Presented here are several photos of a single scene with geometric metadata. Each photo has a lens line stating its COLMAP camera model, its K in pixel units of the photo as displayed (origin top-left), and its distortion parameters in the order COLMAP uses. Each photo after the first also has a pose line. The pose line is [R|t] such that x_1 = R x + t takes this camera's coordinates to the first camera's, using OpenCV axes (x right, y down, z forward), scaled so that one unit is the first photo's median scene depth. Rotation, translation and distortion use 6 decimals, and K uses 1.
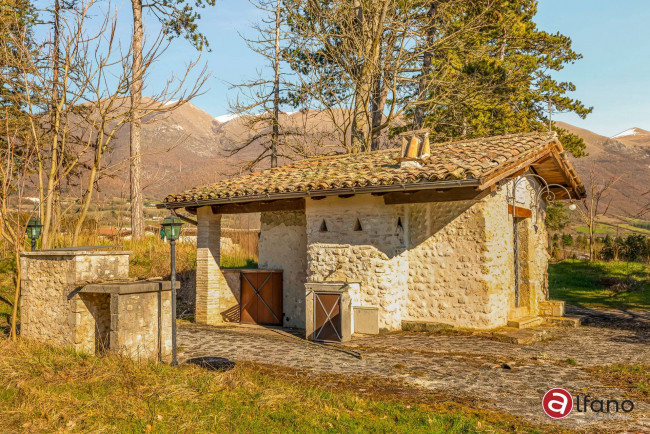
lens RADIAL K [[641.5, 0, 321.9], [0, 641.5, 219.2], [0, 0, 1]] dist [0.091603, 0.000000]
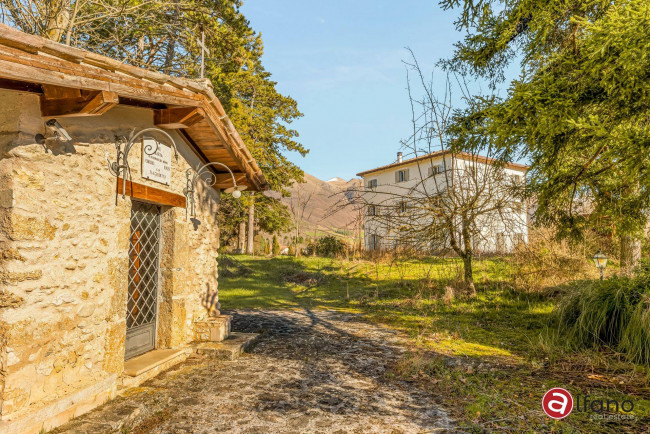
lens RADIAL K [[480.3, 0, 324.8], [0, 480.3, 215.7], [0, 0, 1]] dist [0.061836, -0.037407]
pose [[0.908361, 0.038754, 0.416387, 0.224821], [-0.032545, 0.999228, -0.022003, 0.012696], [-0.416919, 0.006436, 0.908921, 0.416548]]
